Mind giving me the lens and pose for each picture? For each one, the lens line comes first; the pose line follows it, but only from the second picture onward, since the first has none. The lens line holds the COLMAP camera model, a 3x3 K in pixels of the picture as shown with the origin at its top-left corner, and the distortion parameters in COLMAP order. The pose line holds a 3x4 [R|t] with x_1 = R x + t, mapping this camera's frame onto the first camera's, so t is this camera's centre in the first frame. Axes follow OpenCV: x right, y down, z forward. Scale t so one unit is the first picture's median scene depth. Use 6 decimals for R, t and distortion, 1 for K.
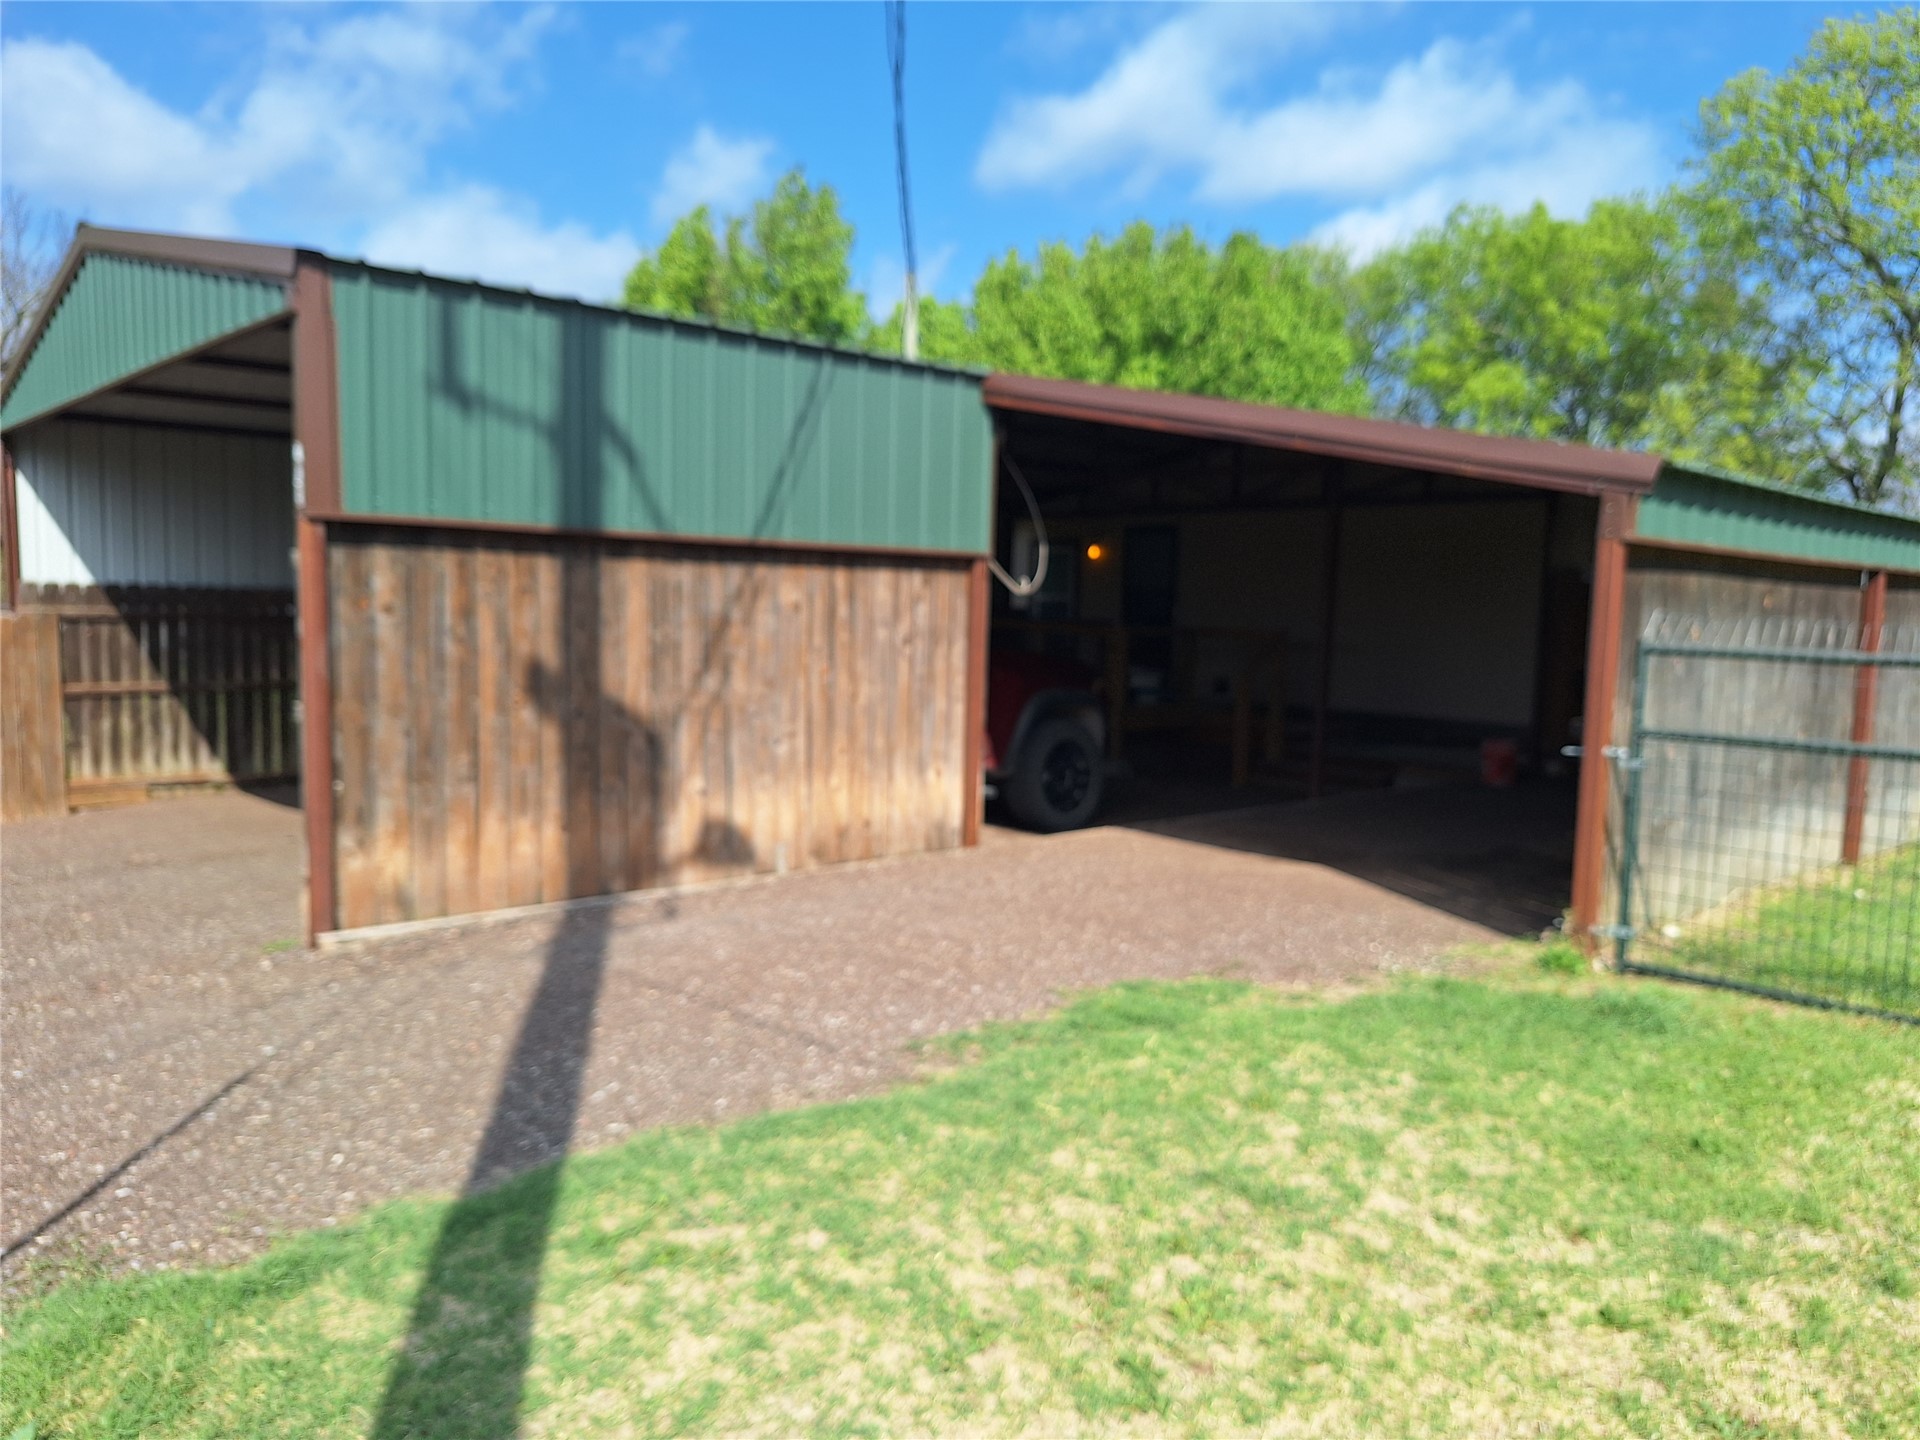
lens RADIAL K [[1324.7, 0, 960.0], [0, 1324.7, 720.0], [0, 0, 1]] dist [0.004895, -0.004856]
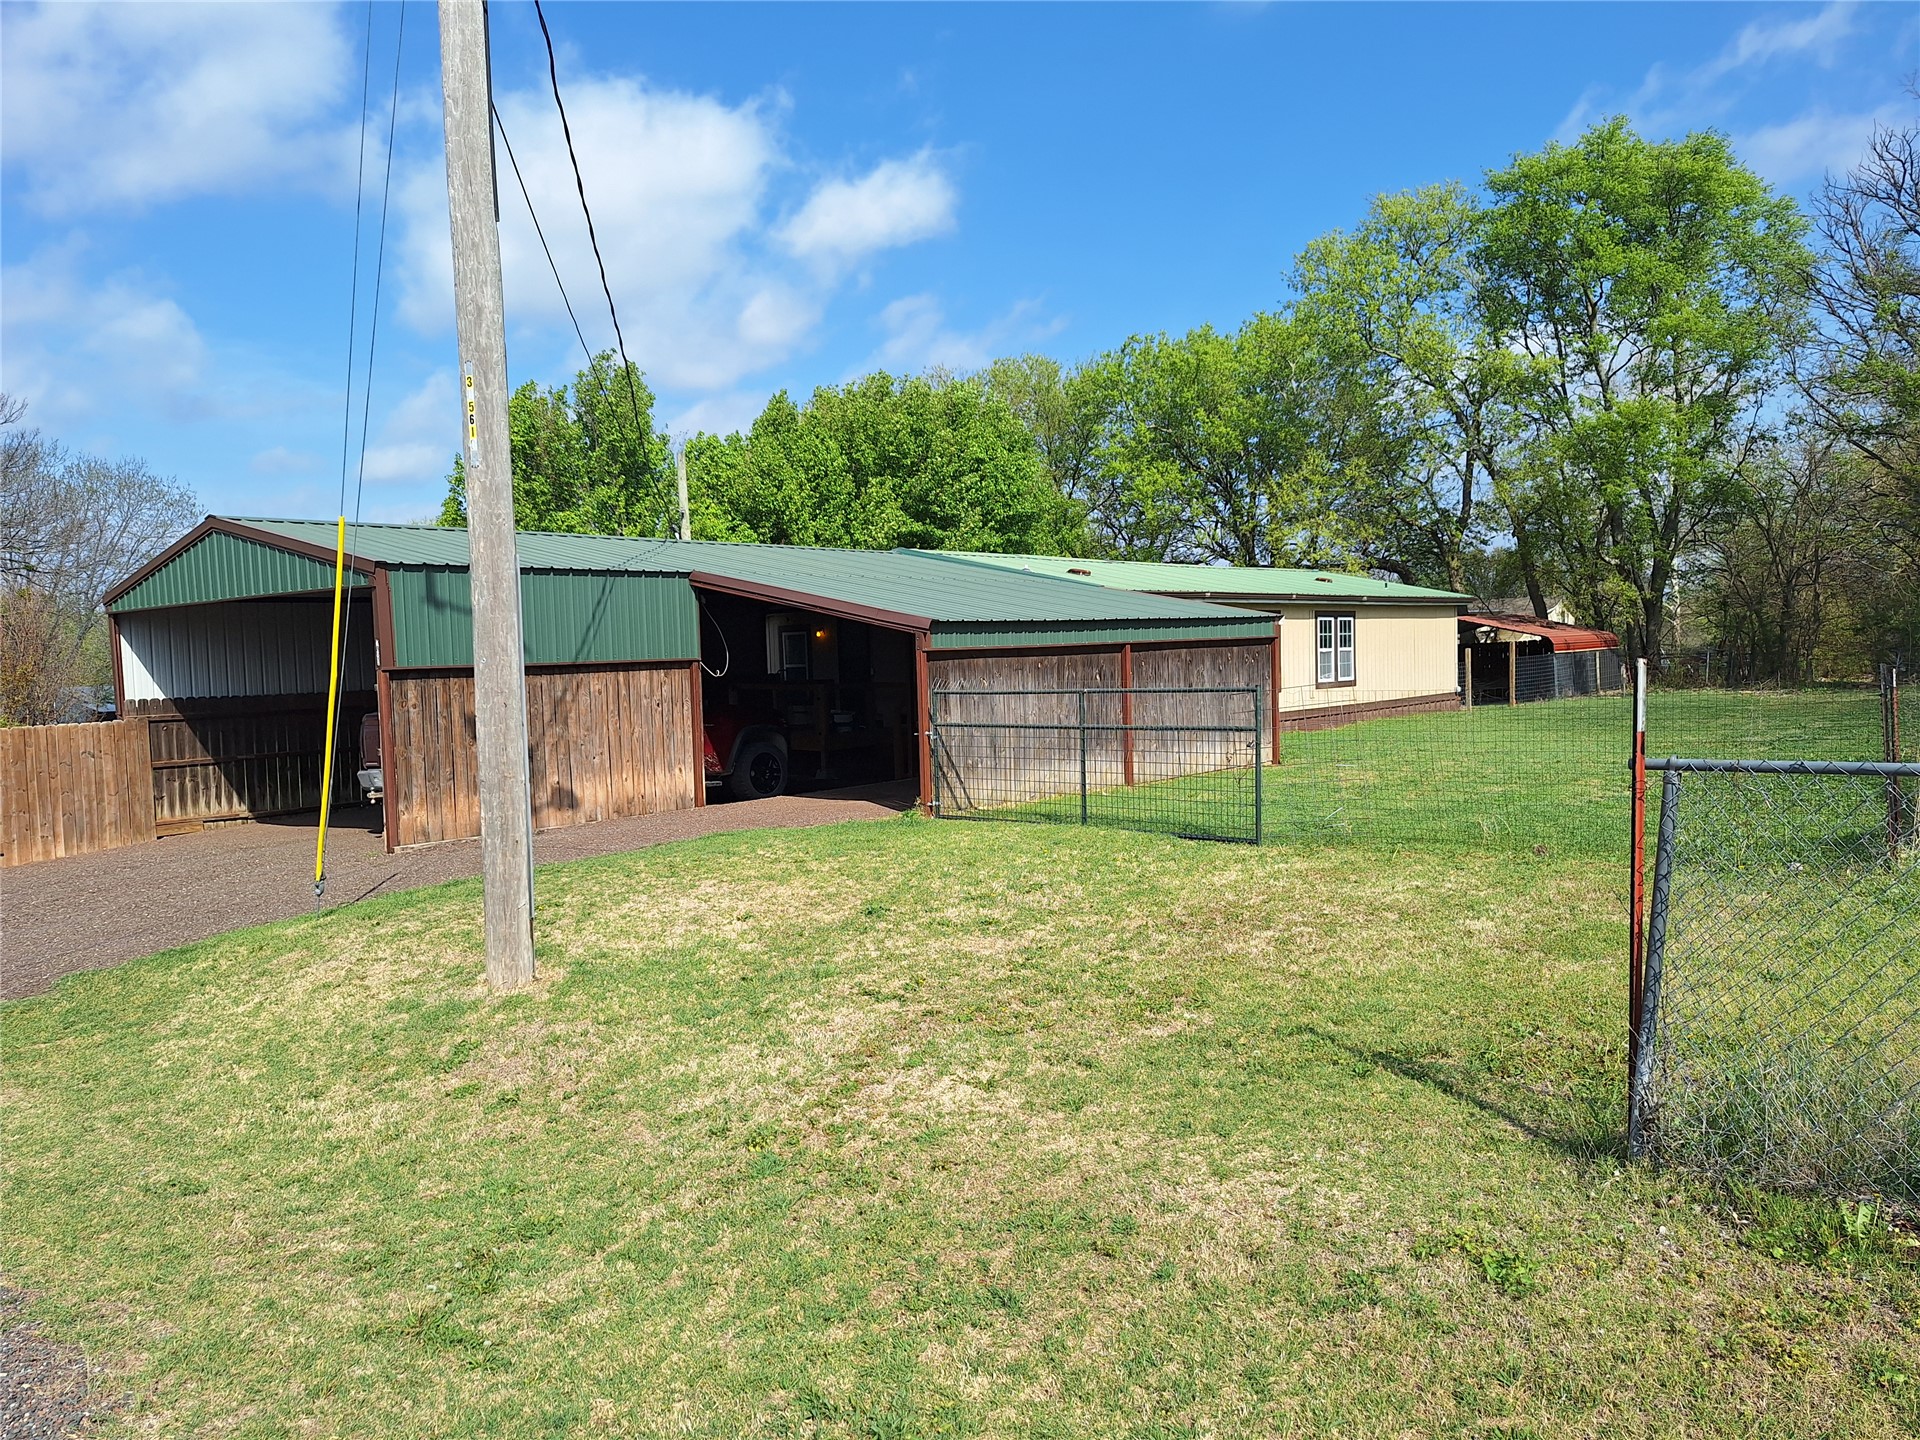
lens RADIAL K [[1324.7, 0, 960.0], [0, 1324.7, 720.0], [0, 0, 1]] dist [0.004895, -0.004856]
pose [[0.992405, -0.061379, 0.106606, 0.197967], [0.065052, 0.997390, -0.031321, 0.056124], [-0.104406, 0.038018, 0.993808, -1.042164]]
